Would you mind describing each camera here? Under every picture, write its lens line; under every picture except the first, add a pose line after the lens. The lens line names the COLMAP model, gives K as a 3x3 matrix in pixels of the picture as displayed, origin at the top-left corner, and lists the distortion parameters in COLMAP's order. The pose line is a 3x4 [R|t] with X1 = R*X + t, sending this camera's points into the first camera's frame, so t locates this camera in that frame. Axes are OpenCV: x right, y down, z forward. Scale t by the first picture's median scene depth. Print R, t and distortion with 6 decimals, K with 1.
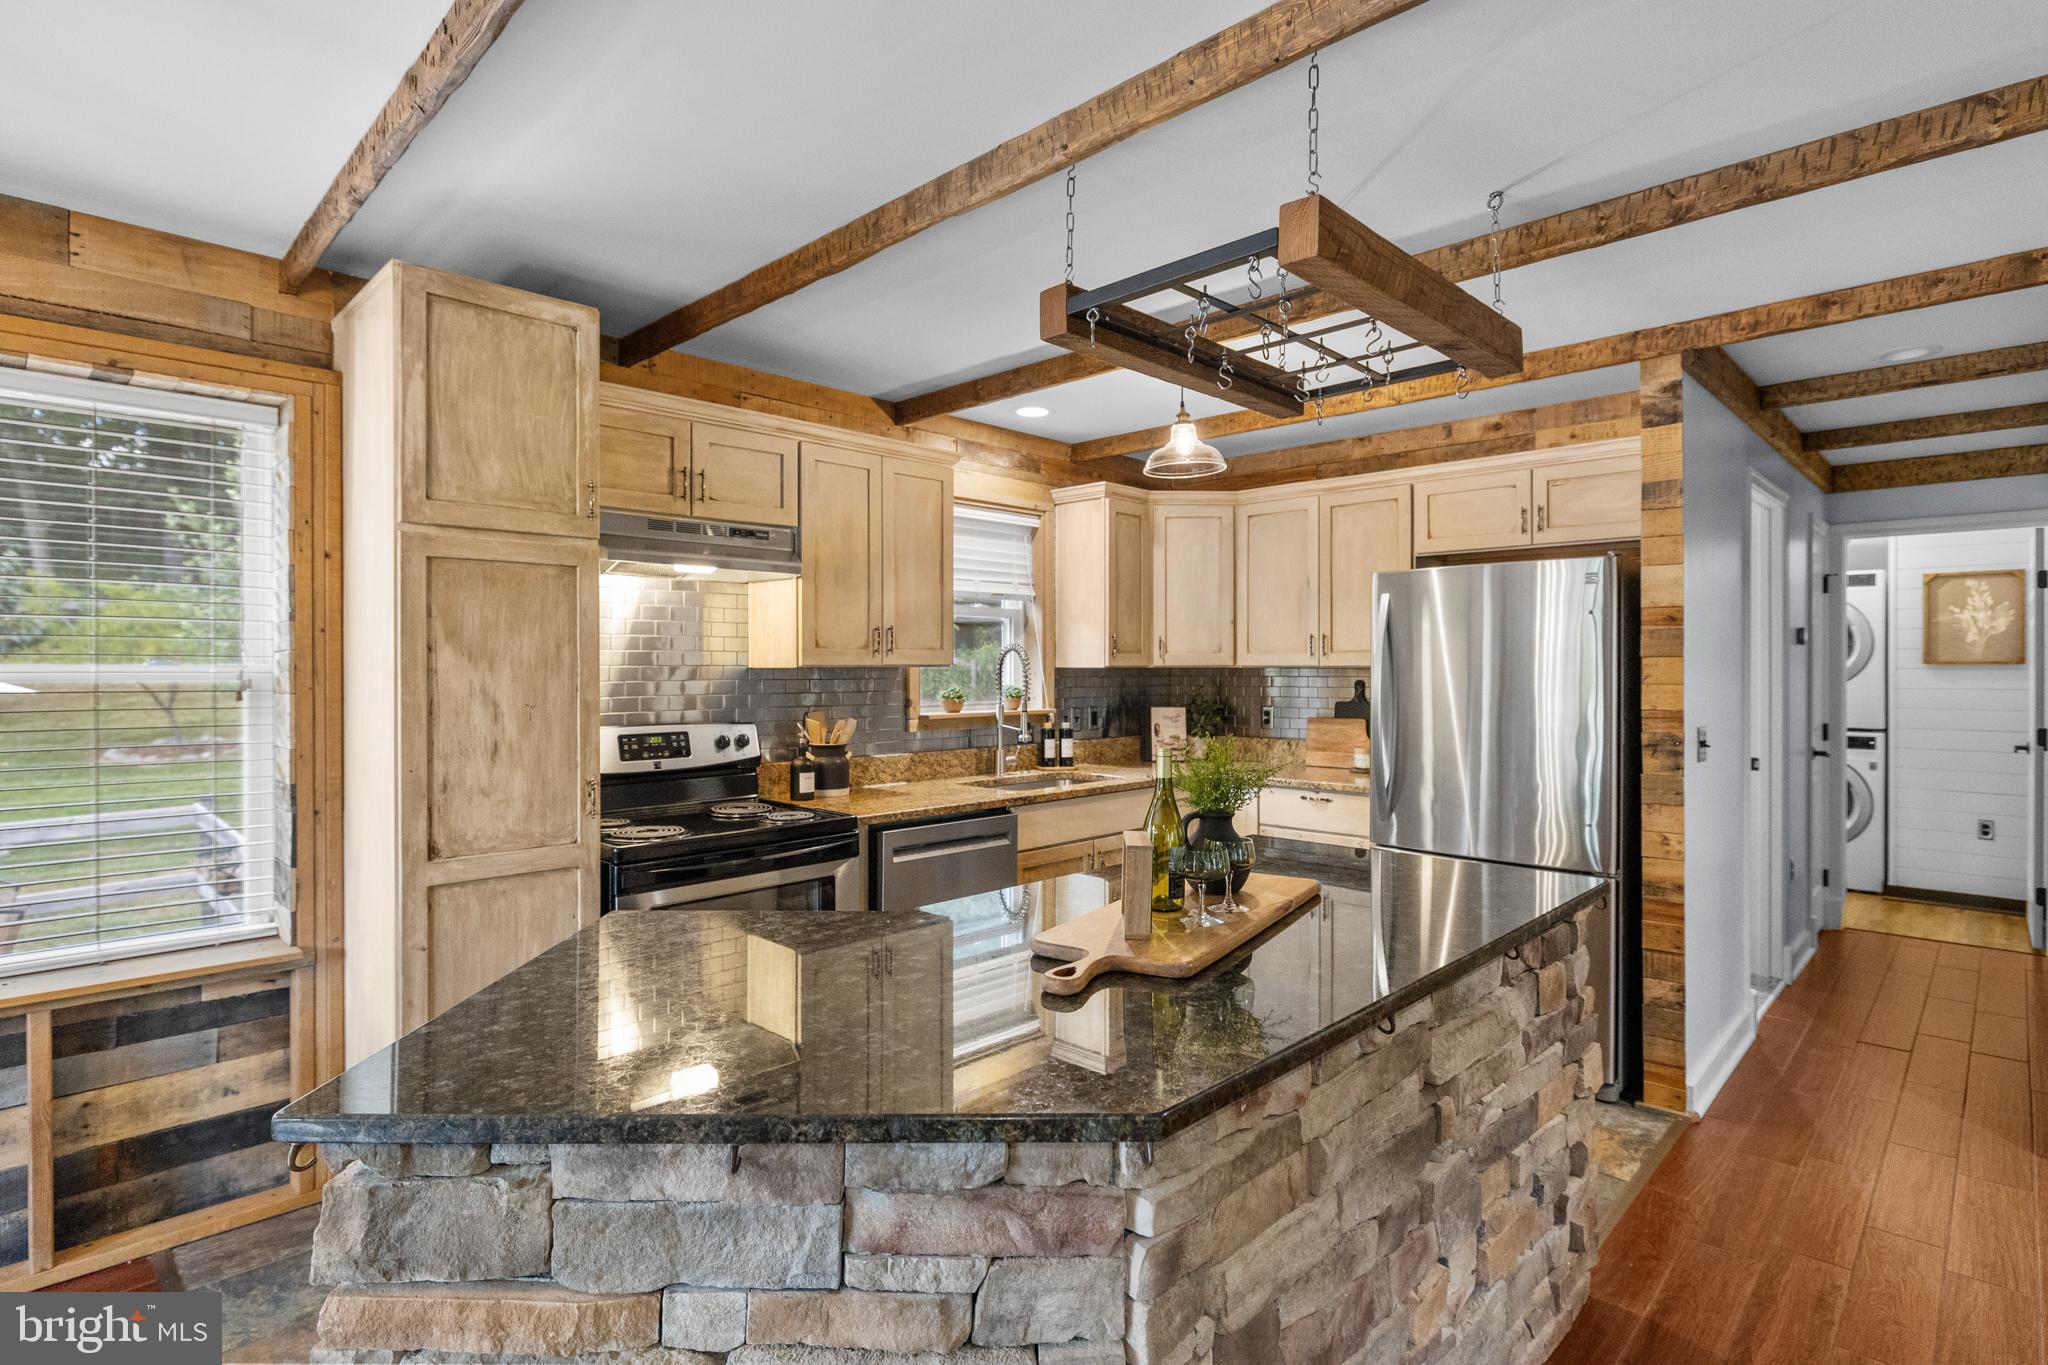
lens RADIAL K [[1021.0, 0, 1030.3], [0, 1021.0, 671.1], [0, 0, 1]] dist [-0.003827, 0.000054]
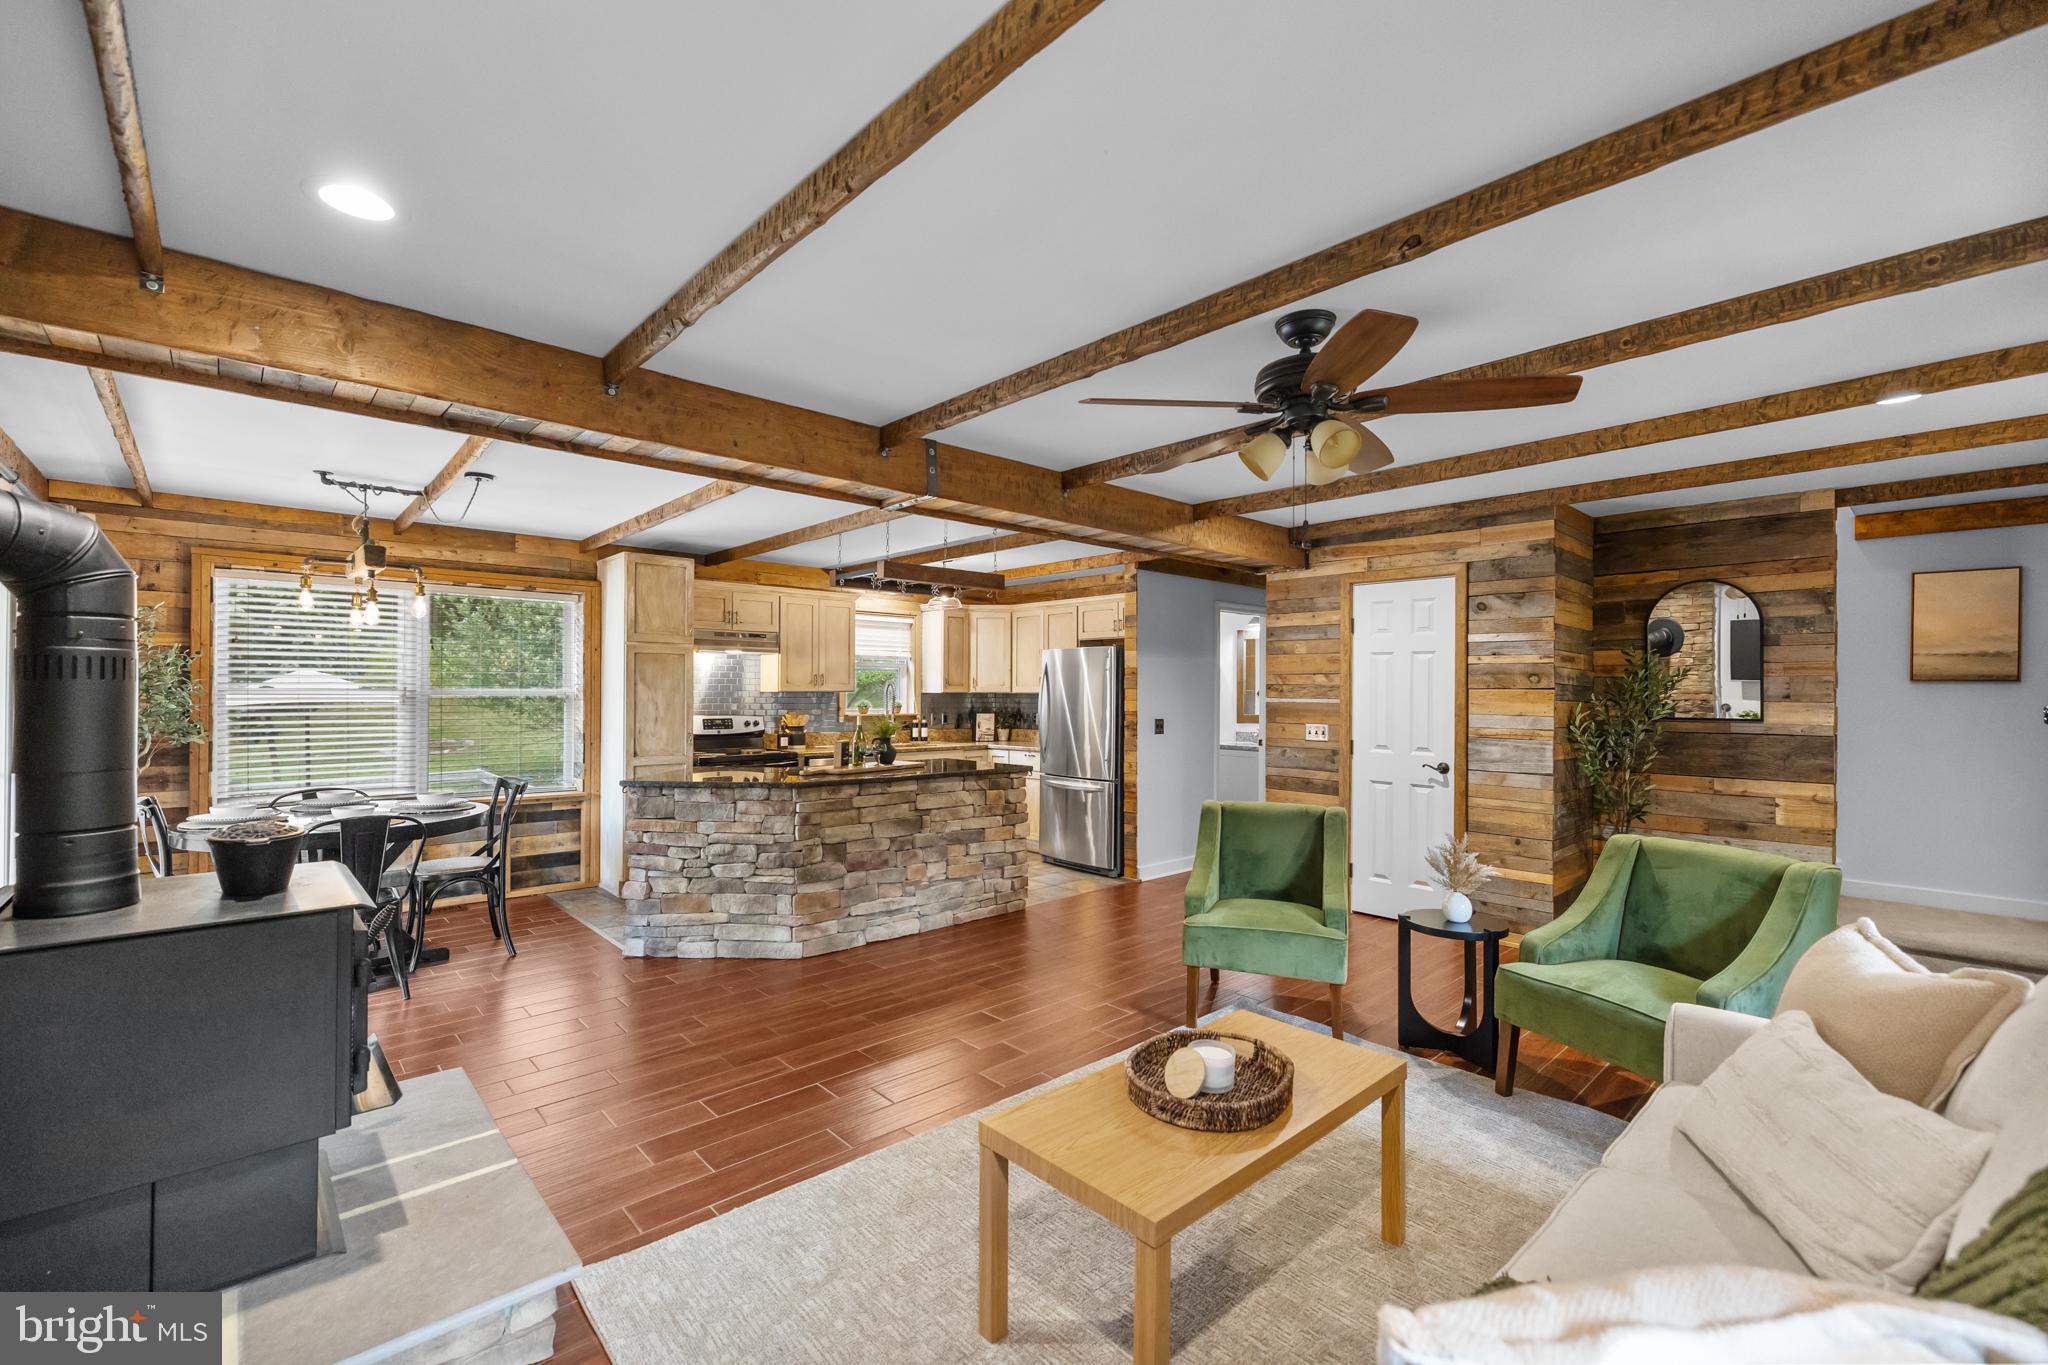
lens RADIAL K [[867.5, 0, 1030.0], [0, 867.5, 692.2], [0, 0, 1]] dist [0.001409, 0.000060]
pose [[0.998559, 0.004673, -0.053460, 0.442845], [-0.005029, 0.999966, -0.006513, 0.007458], [0.053428, 0.006772, 0.998549, -0.935658]]
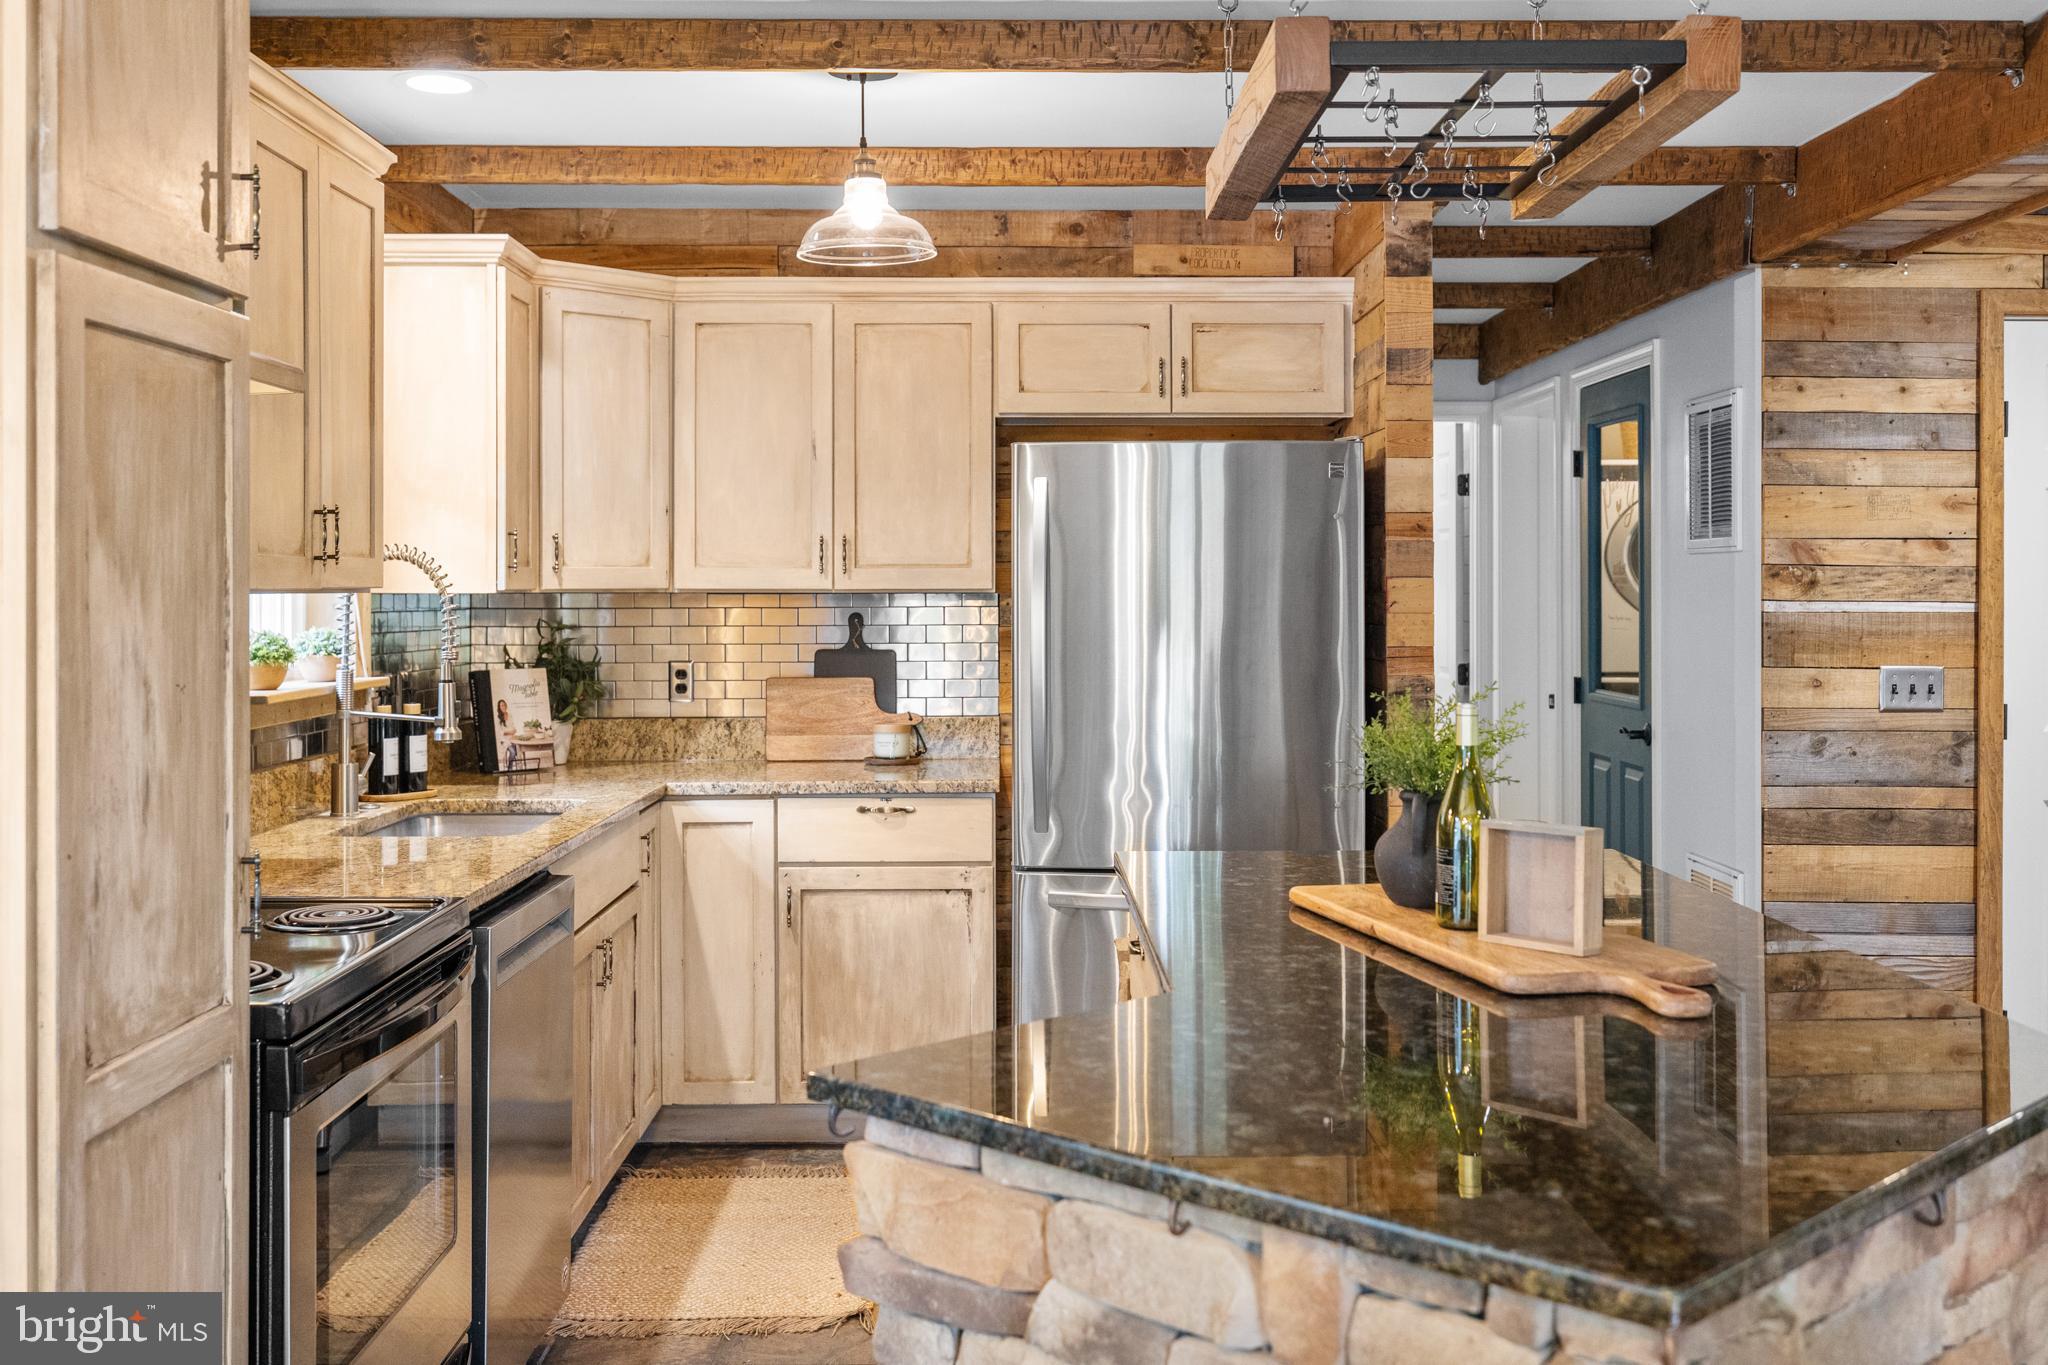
lens RADIAL K [[1995.5, 0, 1026.3], [0, 1995.5, 584.2], [0, 0, 1]] dist [-0.004429, -0.006581]
pose [[0.710876, 0.000936, 0.703317, -0.576426], [0.004866, 0.999969, -0.006249, -0.000529], [-0.703301, 0.007864, 0.710849, 0.121593]]
